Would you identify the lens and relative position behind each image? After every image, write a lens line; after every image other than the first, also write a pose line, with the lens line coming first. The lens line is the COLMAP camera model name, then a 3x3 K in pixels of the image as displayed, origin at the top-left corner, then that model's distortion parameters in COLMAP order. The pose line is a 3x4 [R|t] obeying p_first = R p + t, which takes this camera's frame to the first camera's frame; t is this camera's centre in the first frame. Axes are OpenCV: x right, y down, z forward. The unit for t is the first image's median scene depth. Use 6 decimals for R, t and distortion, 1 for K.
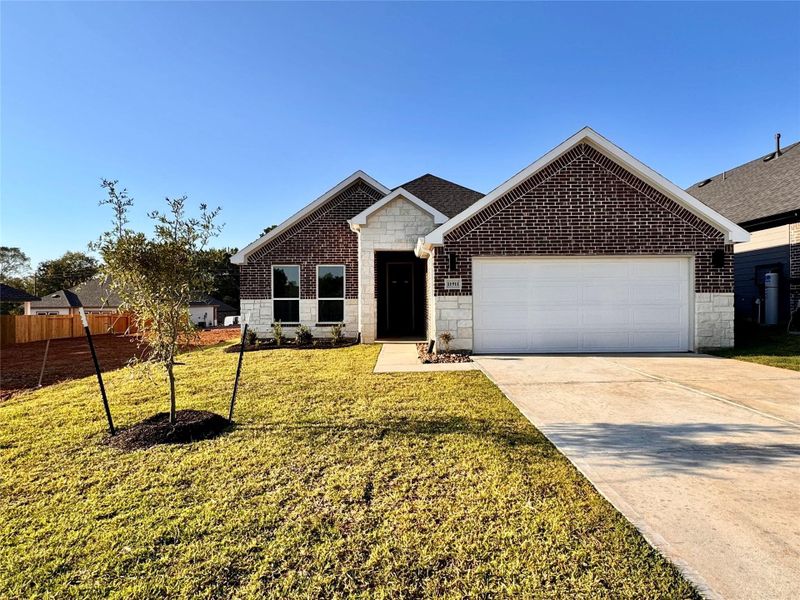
lens RADIAL K [[484.8, 0, 400.0], [0, 484.8, 300.0], [0, 0, 1]] dist [-0.007006, -0.000843]
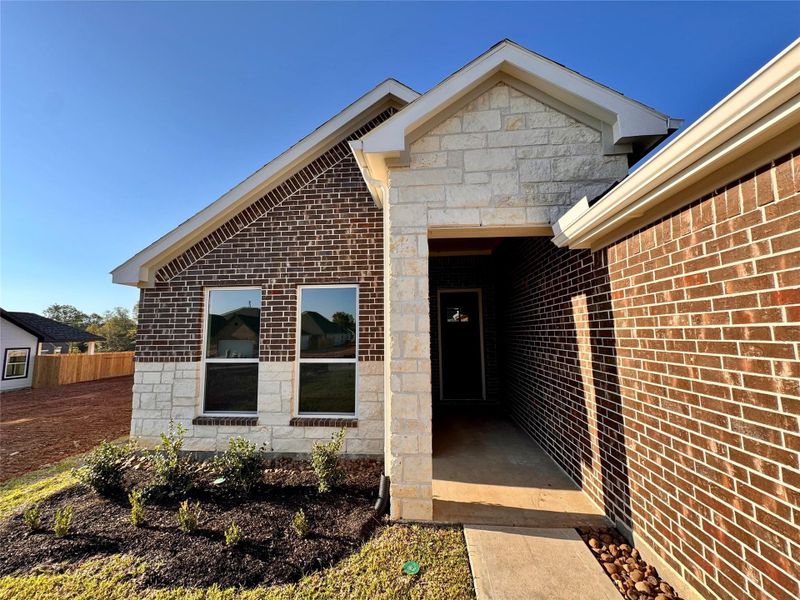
lens RADIAL K [[318.8, 0, 400.0], [0, 318.8, 300.0], [0, 0, 1]] dist [-0.001114, 0.000208]
pose [[0.996676, -0.013596, -0.080319, -0.070172], [0.005374, 0.994800, -0.101702, -0.037869], [0.081284, 0.100933, 0.991567, 0.967310]]
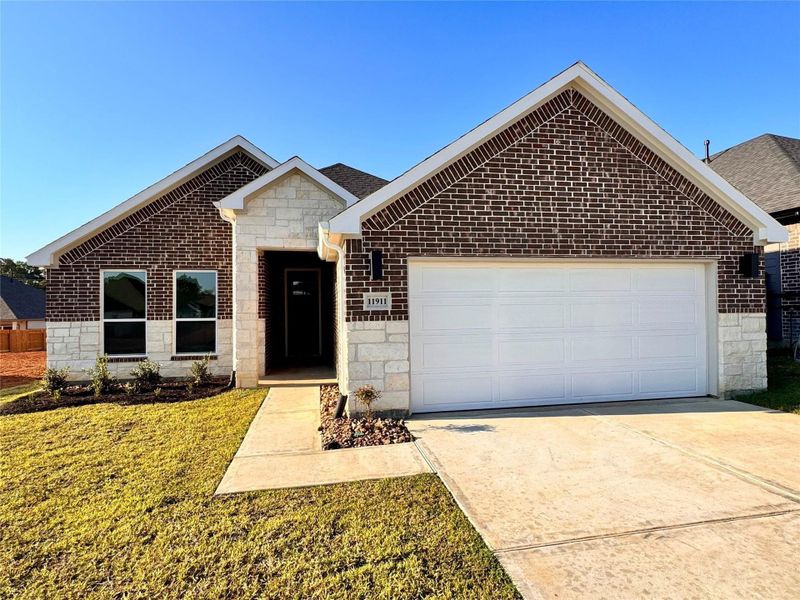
lens RADIAL K [[457.1, 0, 402.0], [0, 457.1, 302.3], [0, 0, 1]] dist [-0.001140, 0.000485]
pose [[0.982003, -0.001805, 0.188855, 0.030837], [0.004214, 0.999915, -0.012355, -0.023931], [-0.188817, 0.012928, 0.981927, 0.418423]]
